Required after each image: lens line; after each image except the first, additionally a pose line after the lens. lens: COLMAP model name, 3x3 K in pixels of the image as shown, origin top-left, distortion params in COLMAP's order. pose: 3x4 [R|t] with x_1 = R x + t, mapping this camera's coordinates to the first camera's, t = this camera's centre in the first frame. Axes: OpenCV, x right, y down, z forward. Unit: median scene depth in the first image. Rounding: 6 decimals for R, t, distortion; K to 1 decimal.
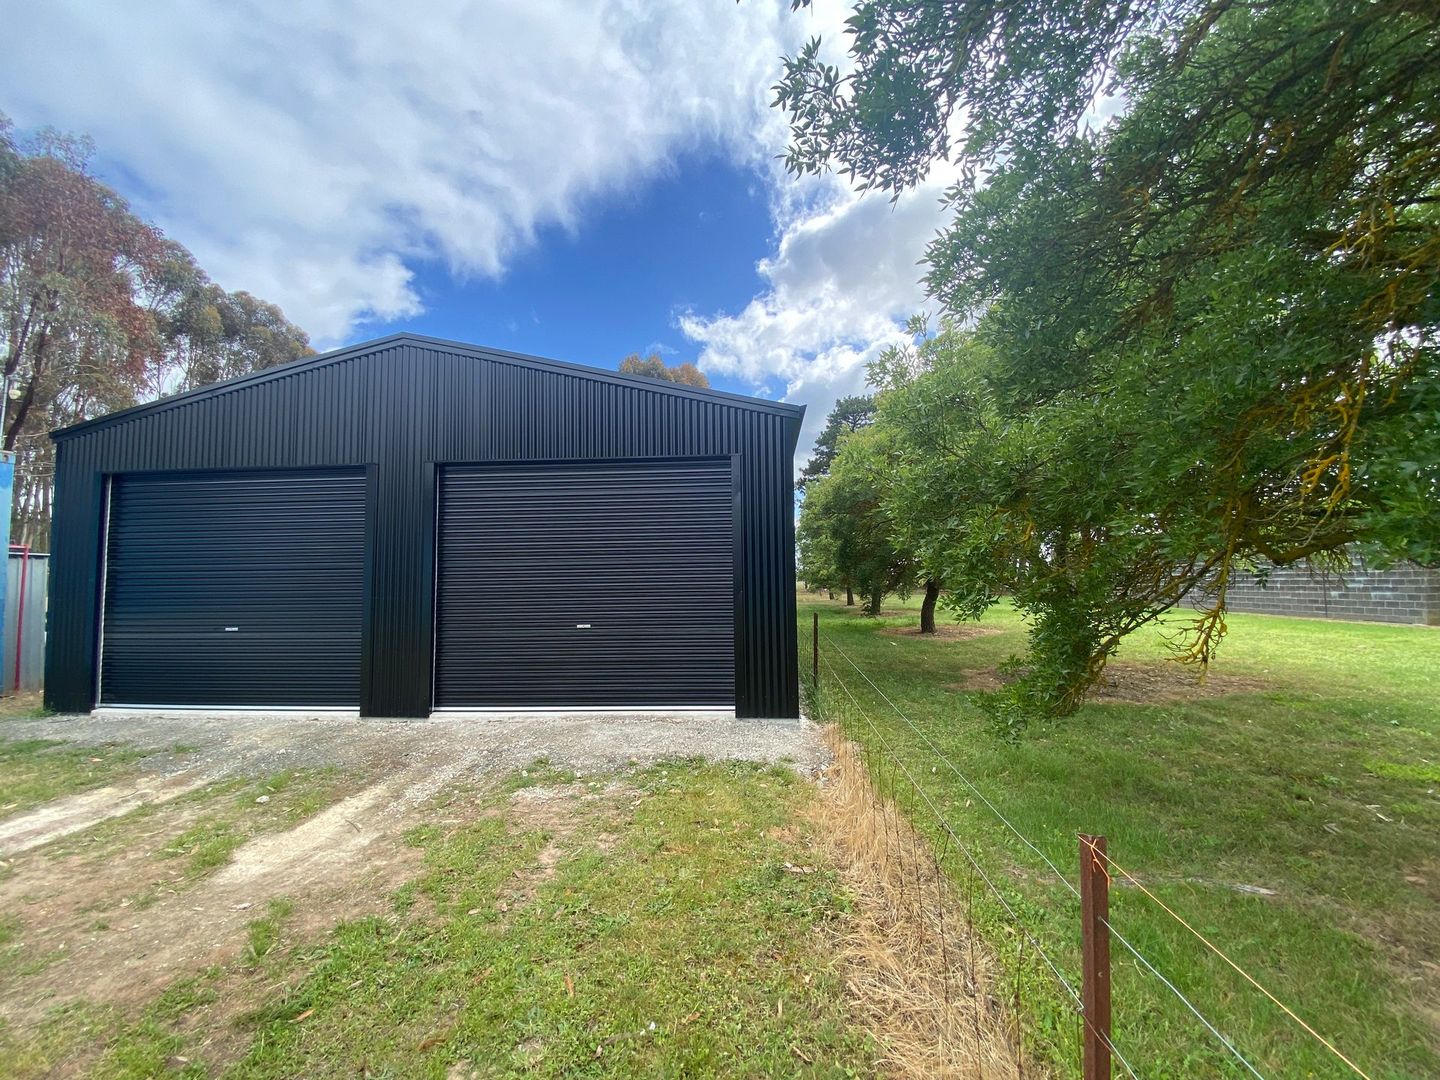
lens RADIAL K [[587.8, 0, 726.3], [0, 587.8, 541.5], [0, 0, 1]] dist [-0.020106, -0.002977]
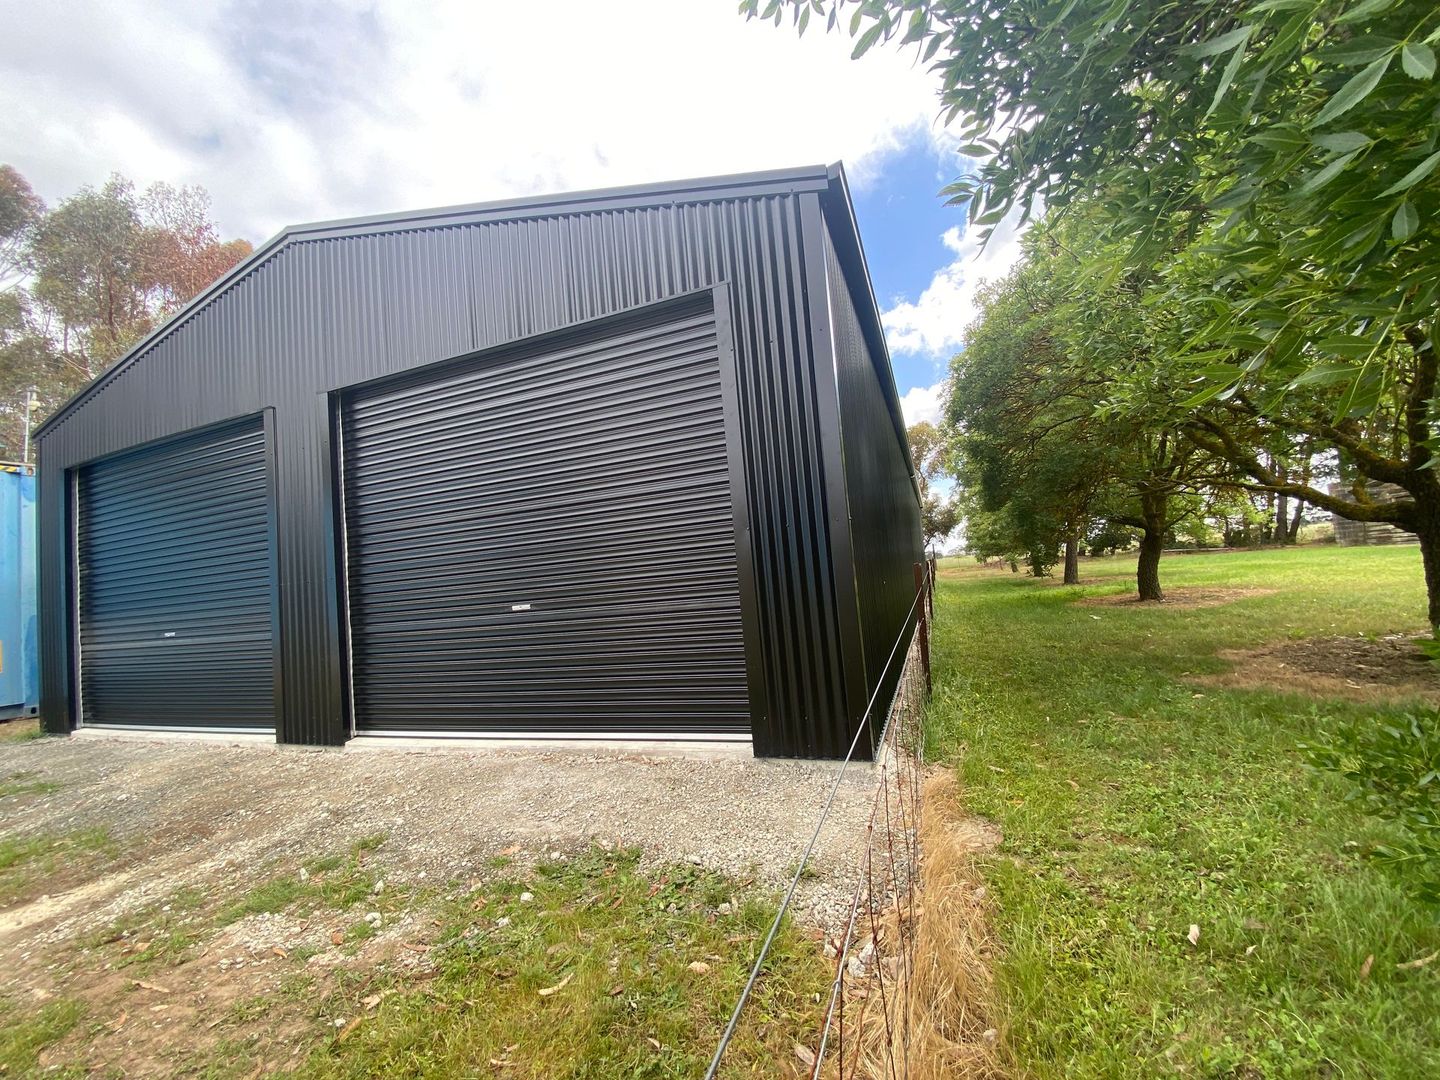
lens RADIAL K [[587.8, 0, 723.6], [0, 587.8, 530.7], [0, 0, 1]] dist [-0.020106, -0.002977]
pose [[0.953012, -0.092710, -0.288397, 0.165609], [0.091947, 0.995632, -0.016221, 0.097286], [0.288641, -0.011059, 0.957374, 0.473671]]
